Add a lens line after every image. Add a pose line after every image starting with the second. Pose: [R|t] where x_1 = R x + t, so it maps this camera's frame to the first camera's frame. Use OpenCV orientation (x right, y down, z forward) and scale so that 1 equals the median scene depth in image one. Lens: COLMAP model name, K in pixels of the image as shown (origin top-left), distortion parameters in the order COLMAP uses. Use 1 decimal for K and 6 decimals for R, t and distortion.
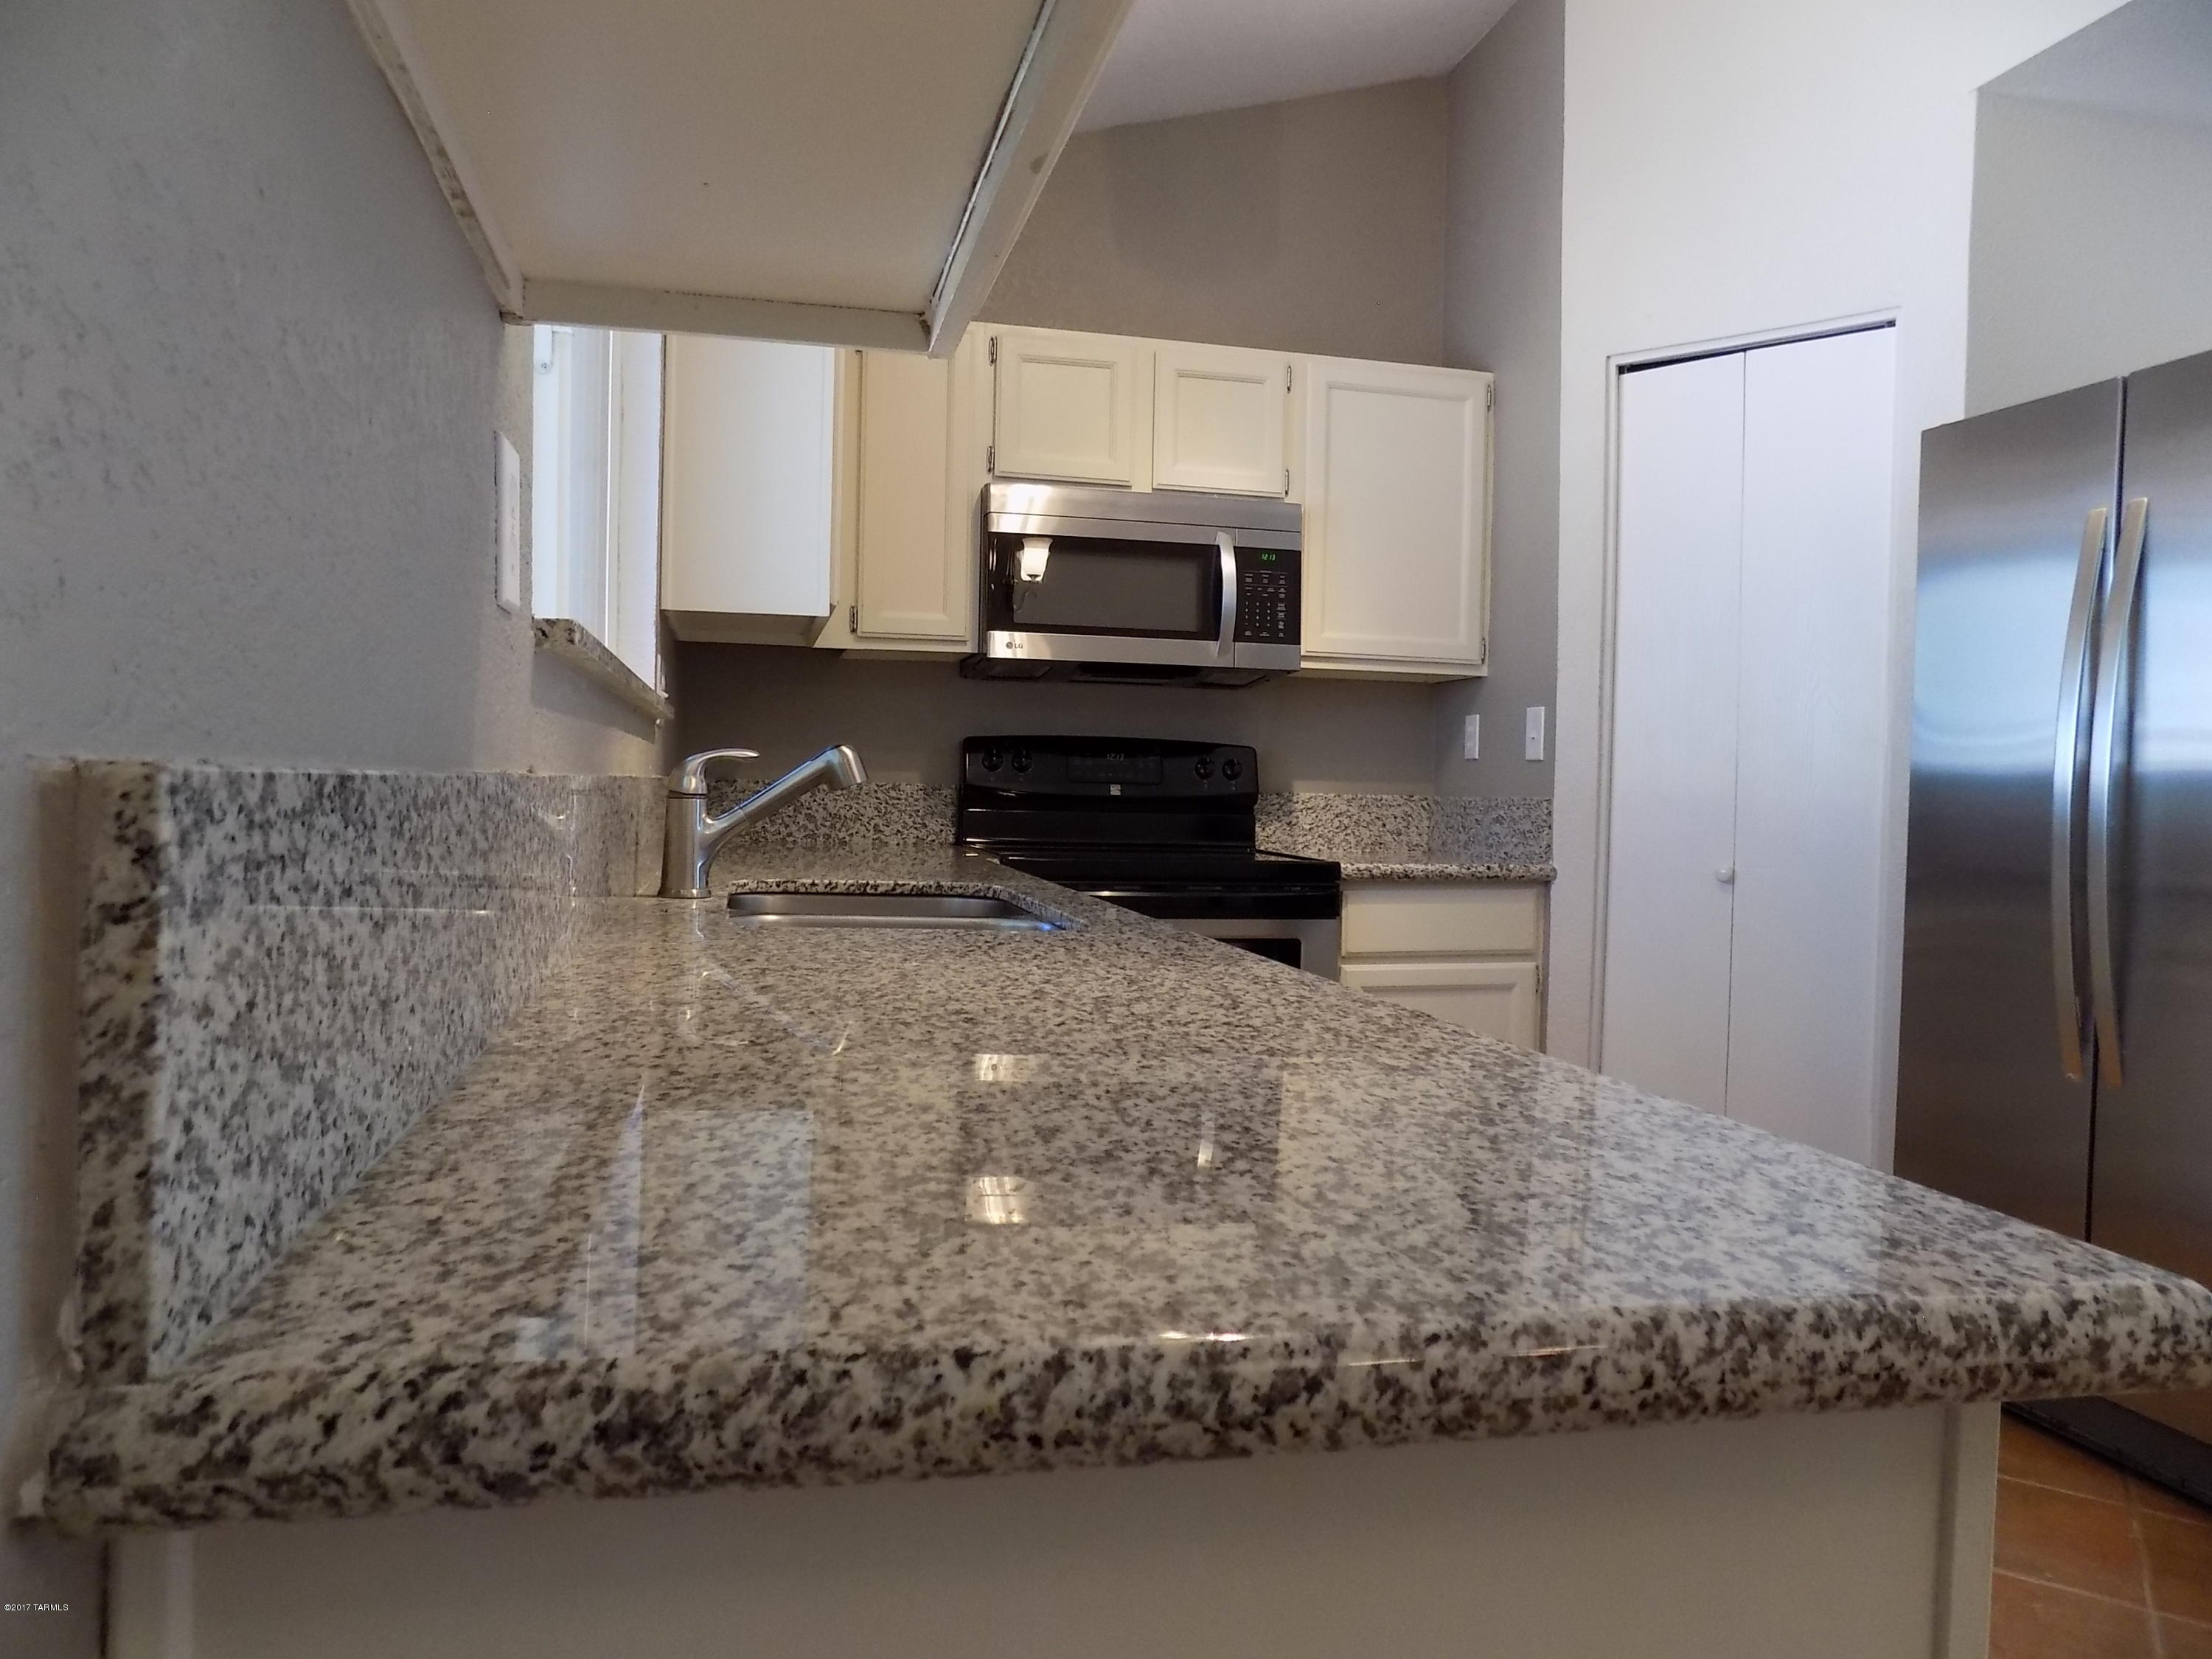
lens RADIAL K [[1503.5, 0, 1106.7], [0, 1503.5, 823.1], [0, 0, 1]] dist [-0.076200, 0.081489]
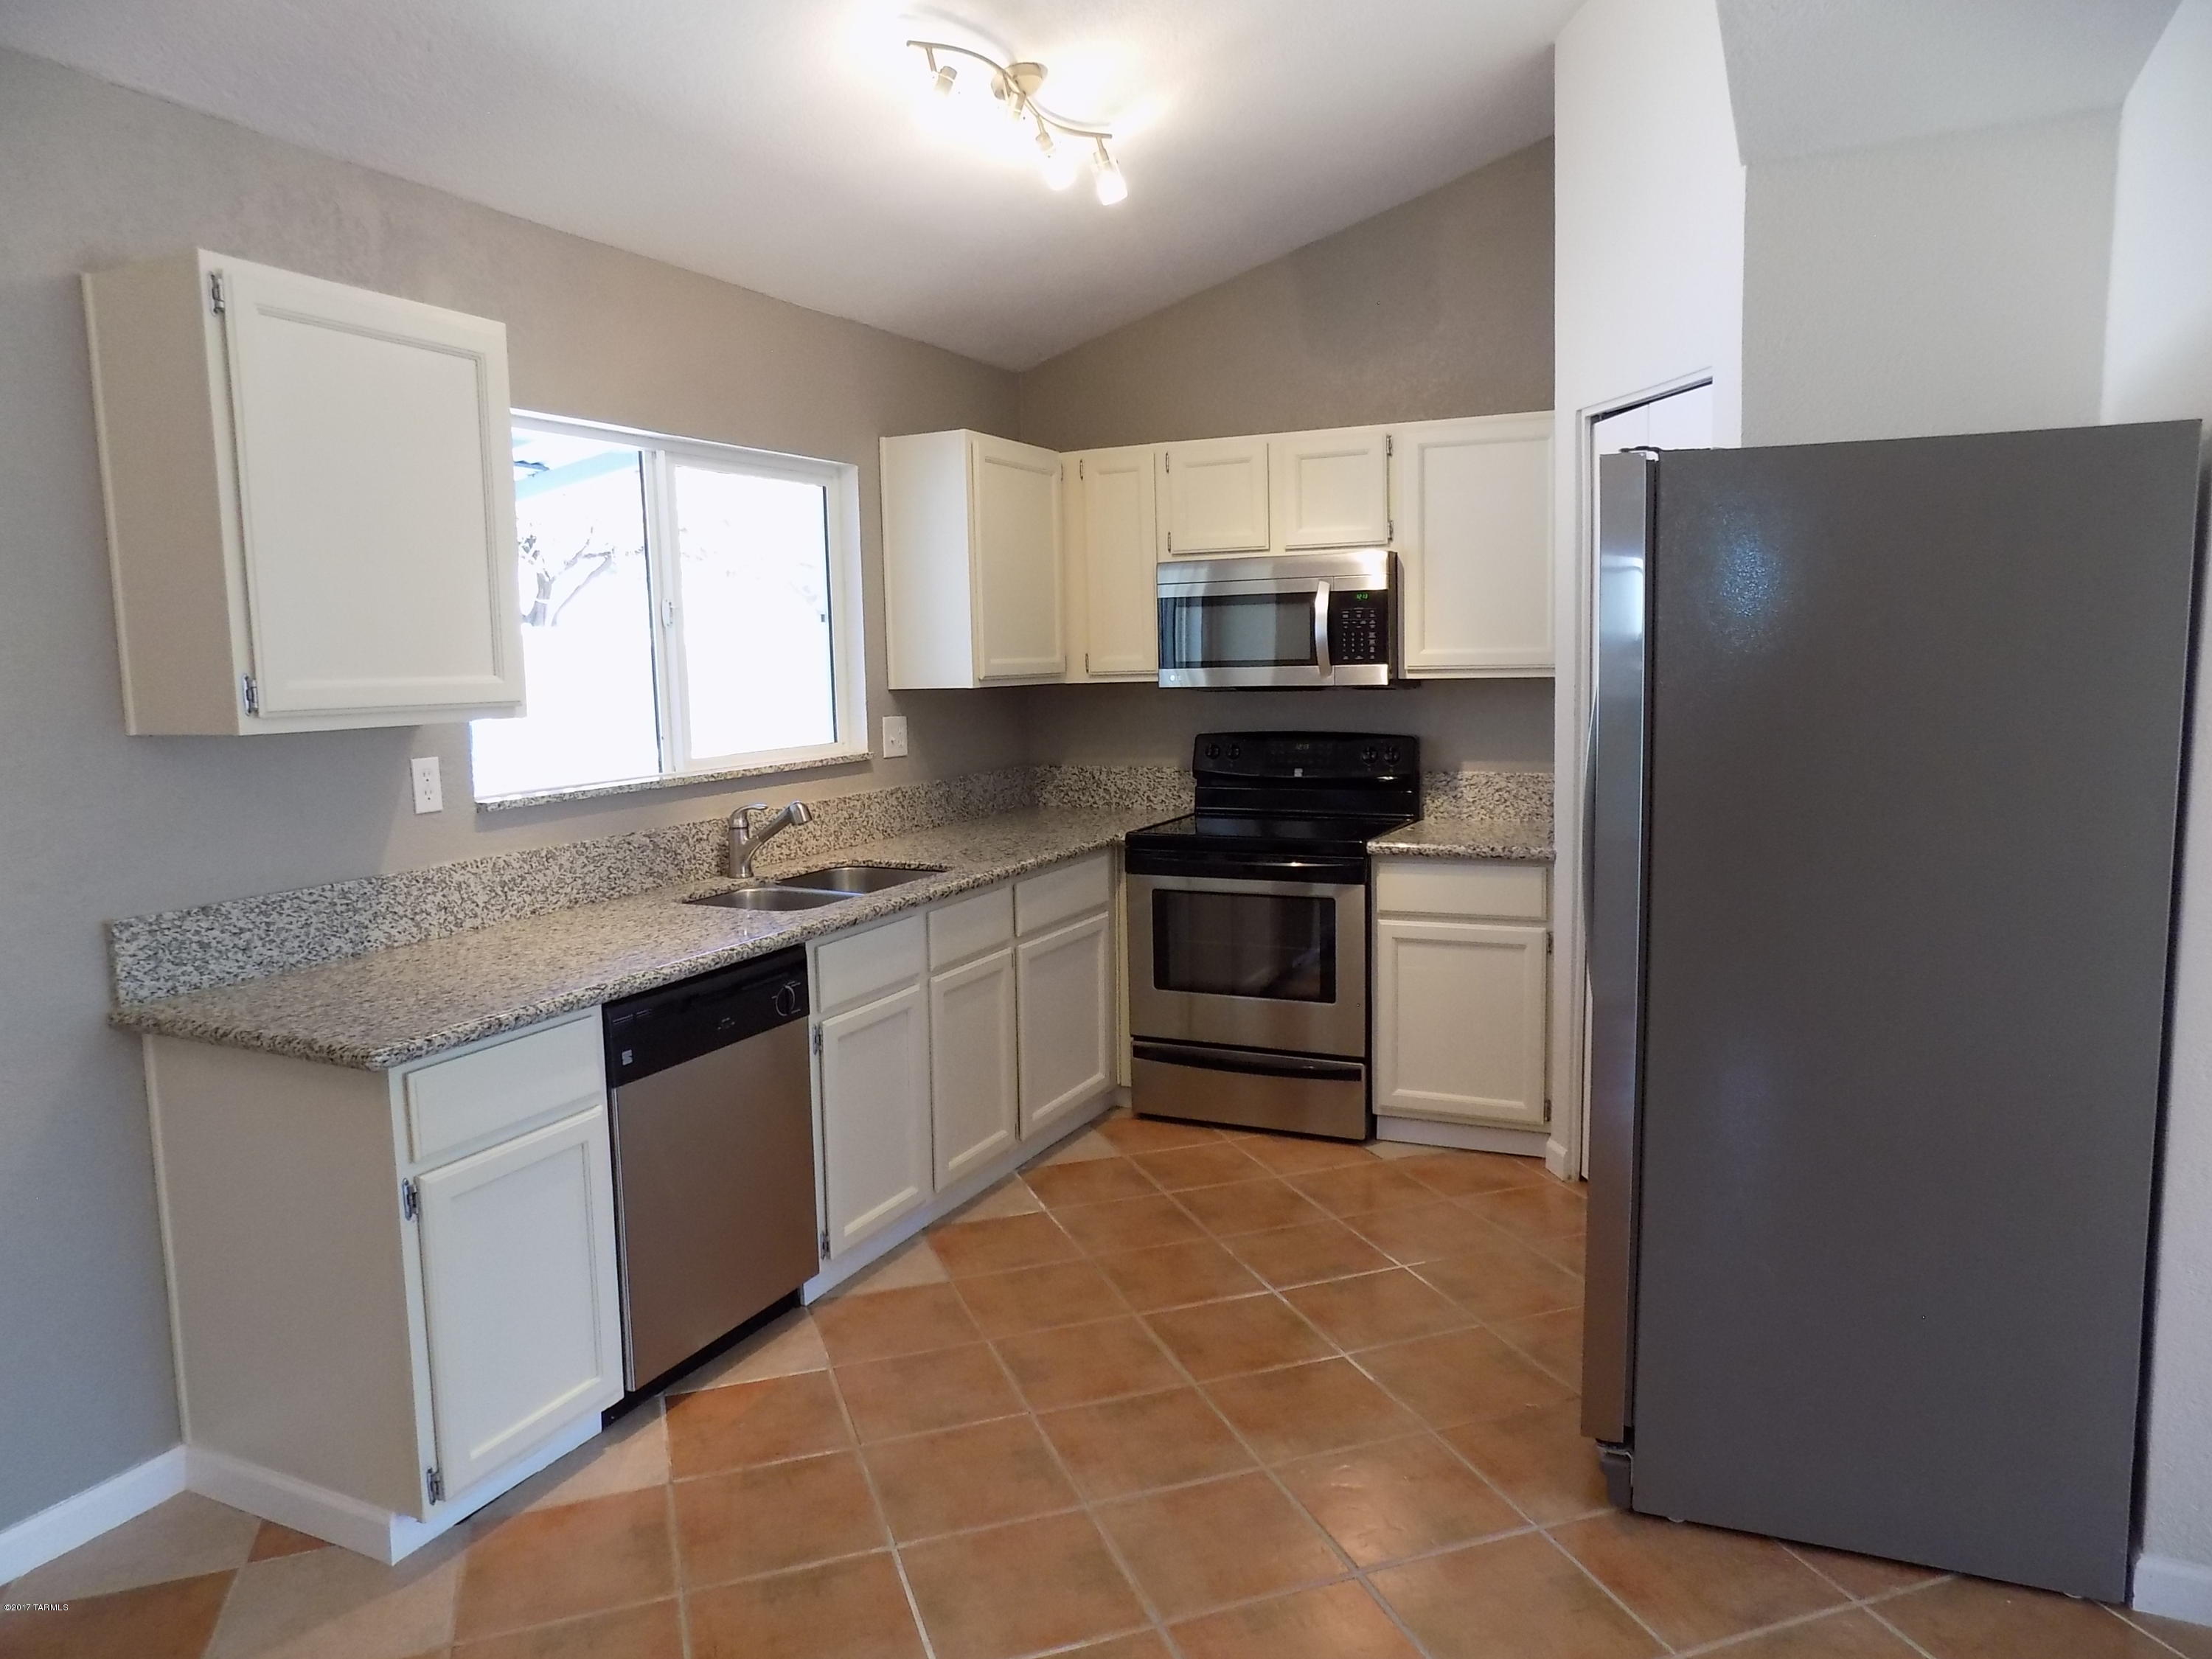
lens RADIAL K [[1503.5, 0, 1106.7], [0, 1503.5, 823.1], [0, 0, 1]] dist [-0.076200, 0.081489]
pose [[0.768431, 0.031627, -0.639151, 0.785747], [0.026195, 0.996386, 0.080798, -0.096992], [0.639396, -0.078830, 0.764826, -0.133043]]
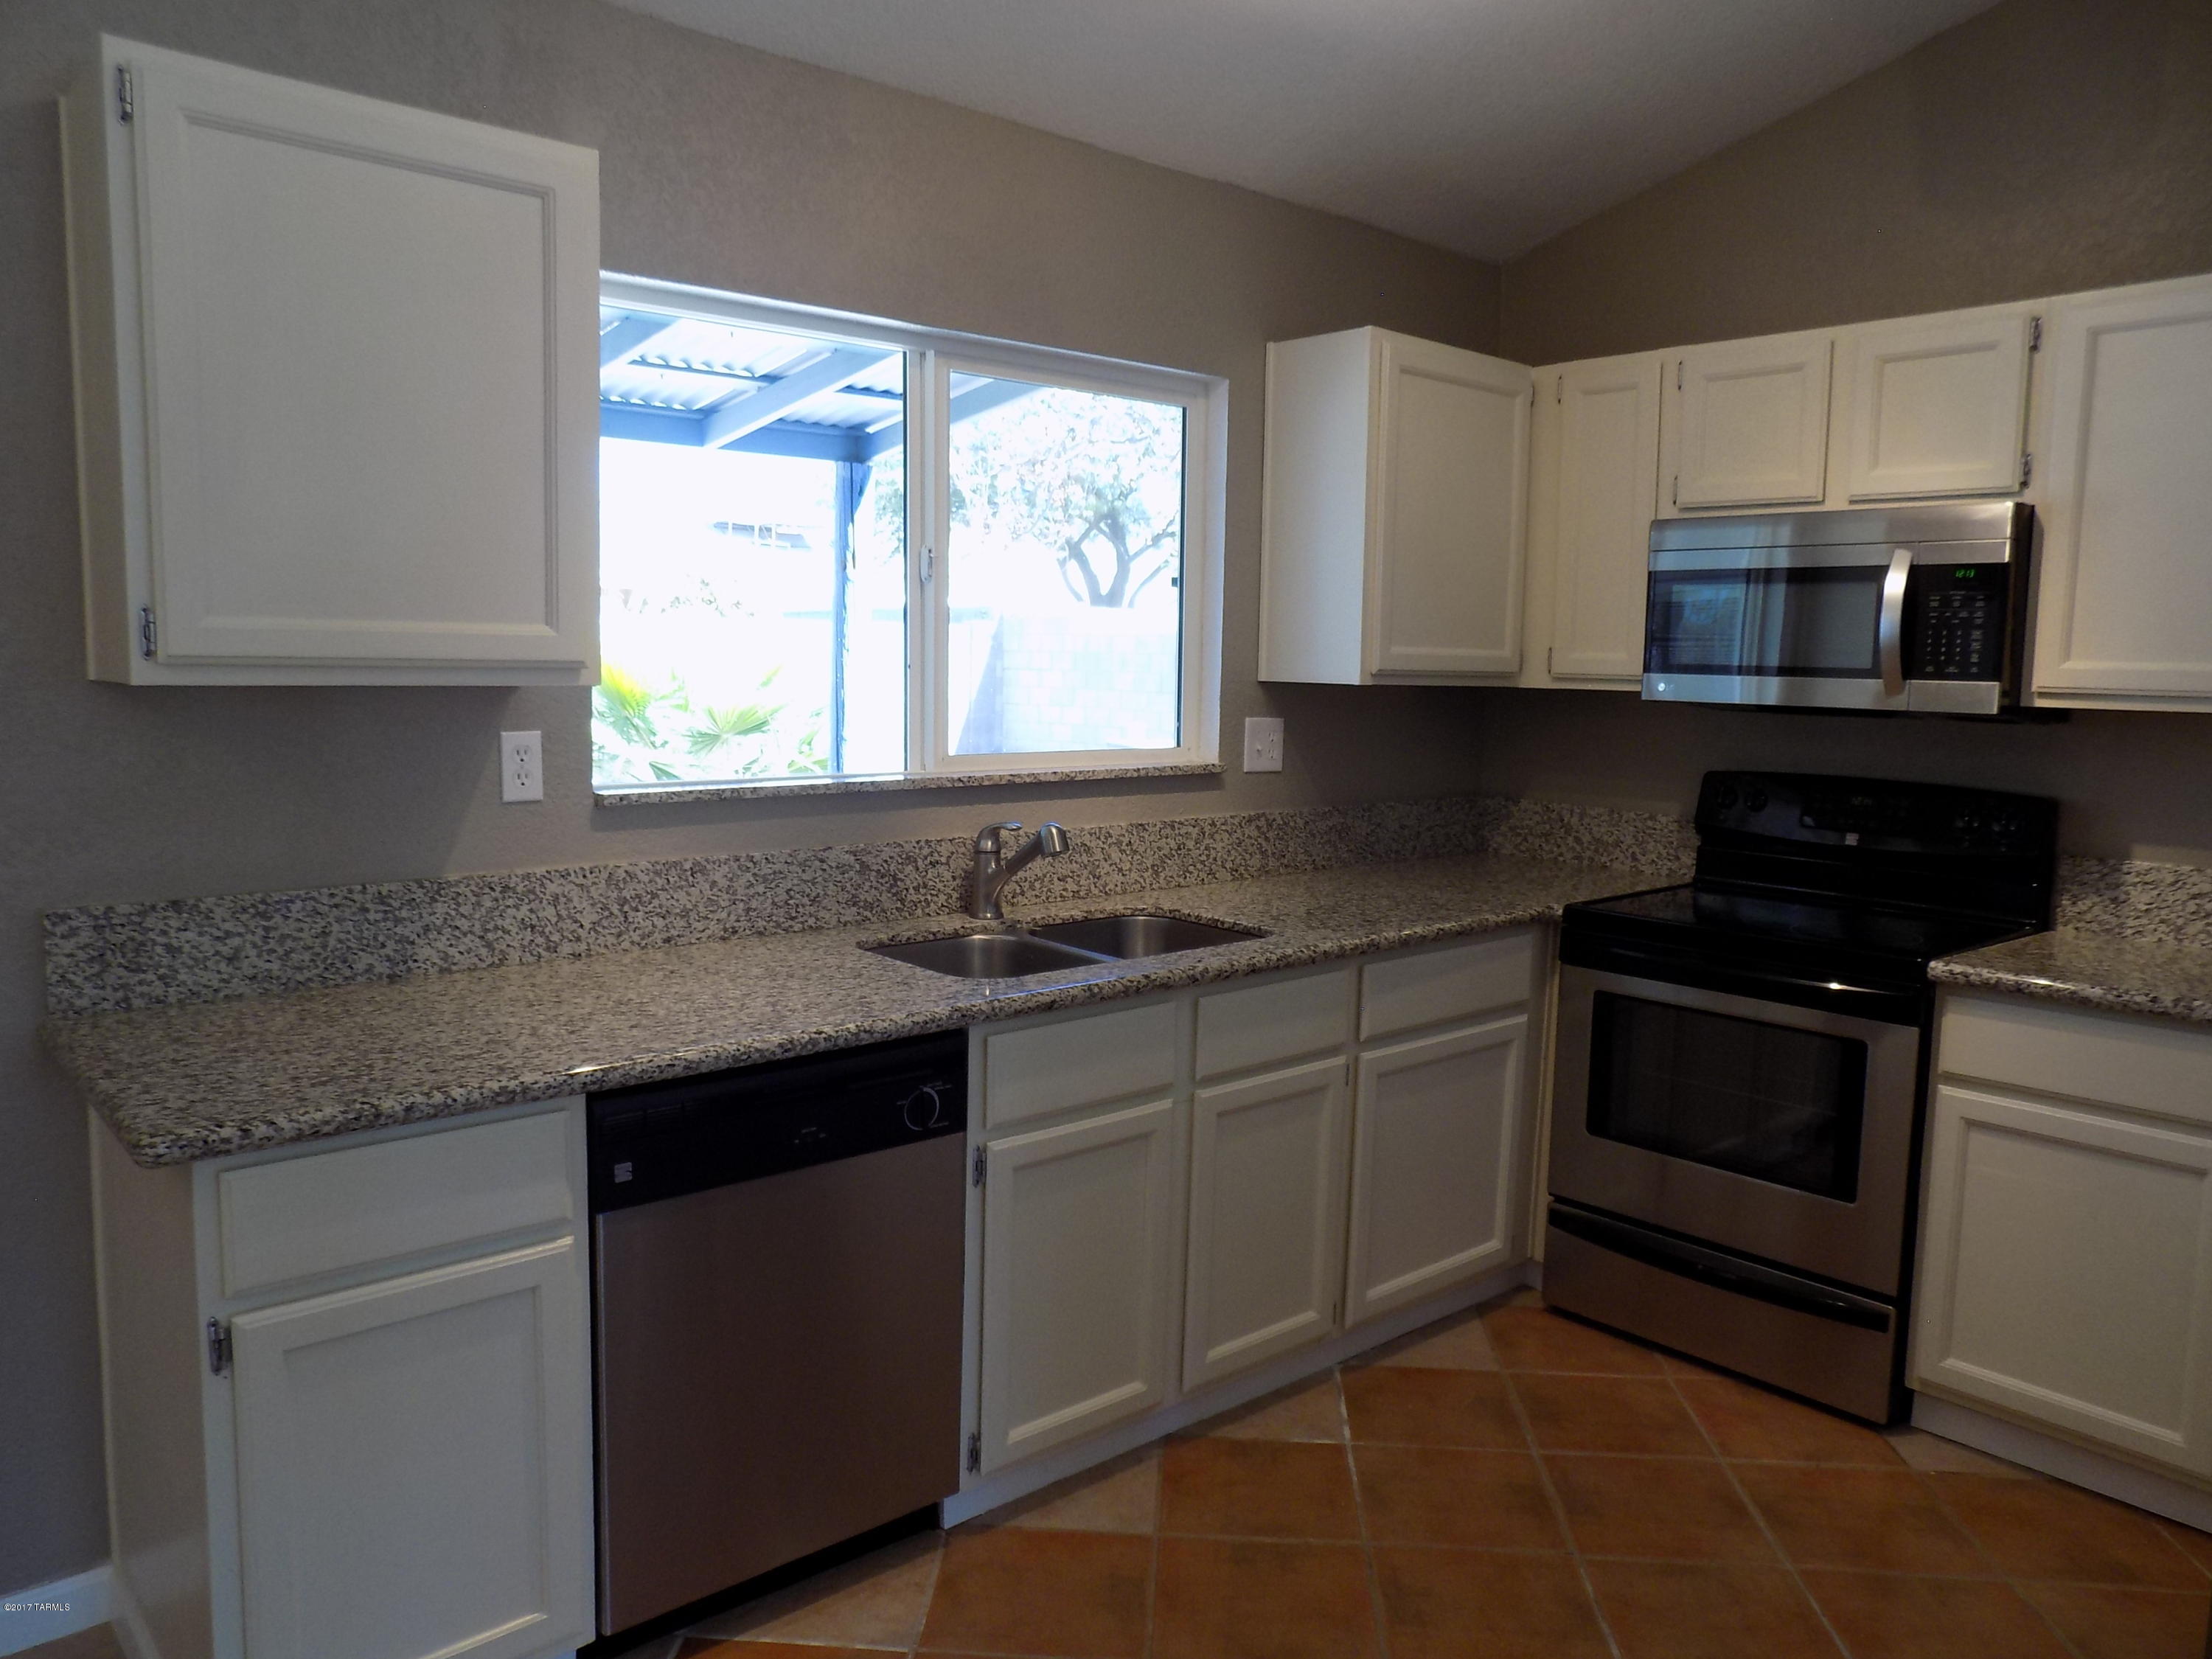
lens RADIAL K [[1617.3, 0, 1104.7], [0, 1617.3, 822.3], [0, 0, 1]] dist [-0.074185, 0.081752]
pose [[0.461255, 0.081388, -0.883527, 0.687069], [-0.030532, 0.996650, 0.075869, -0.097554], [0.886742, -0.008019, 0.462195, 0.193122]]
